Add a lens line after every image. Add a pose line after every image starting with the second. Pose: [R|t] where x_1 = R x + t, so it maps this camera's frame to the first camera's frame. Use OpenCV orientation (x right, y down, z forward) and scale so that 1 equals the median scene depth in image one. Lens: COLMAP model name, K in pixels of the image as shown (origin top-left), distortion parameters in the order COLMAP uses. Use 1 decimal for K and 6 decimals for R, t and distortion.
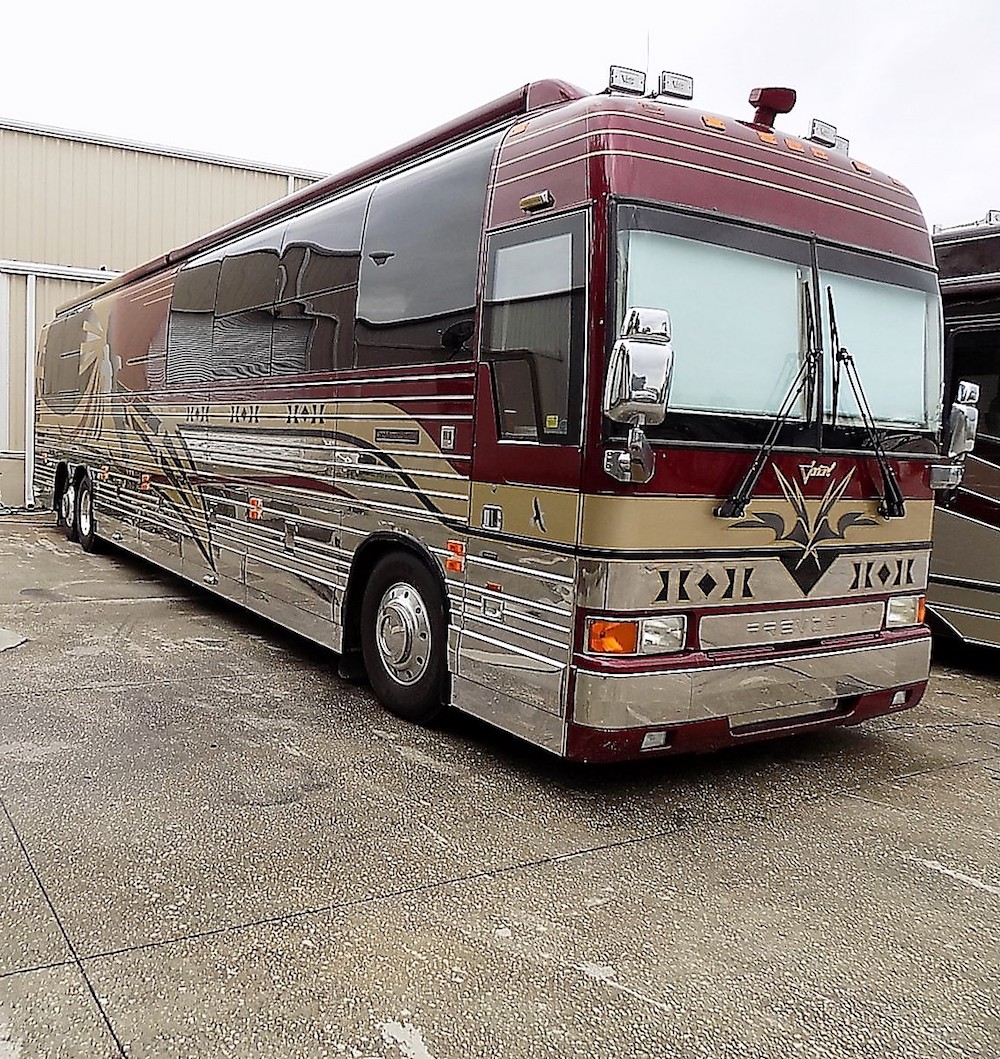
lens RADIAL K [[963.4, 0, 495.9], [0, 963.4, 534.4], [0, 0, 1]] dist [-0.034916, 0.001817]
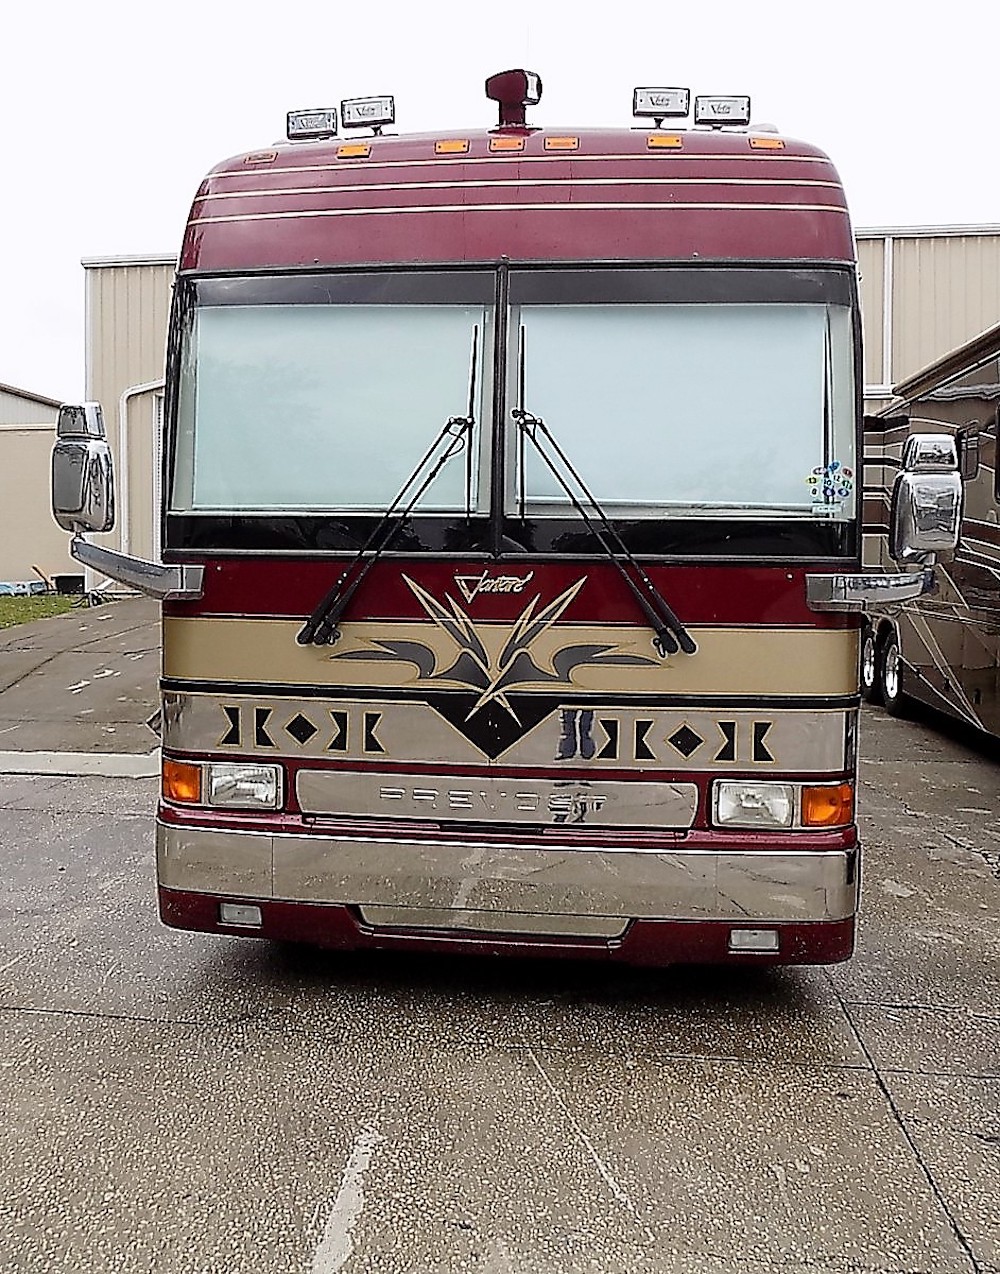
lens RADIAL K [[890.8, 0, 502.5], [0, 890.8, 621.4], [0, 0, 1]] dist [-0.013396, 0.002283]
pose [[0.795364, 0.000633, -0.606132, 0.718732], [-0.036918, 0.998193, -0.047401, -0.007206], [0.605007, 0.060078, 0.793950, 0.464450]]
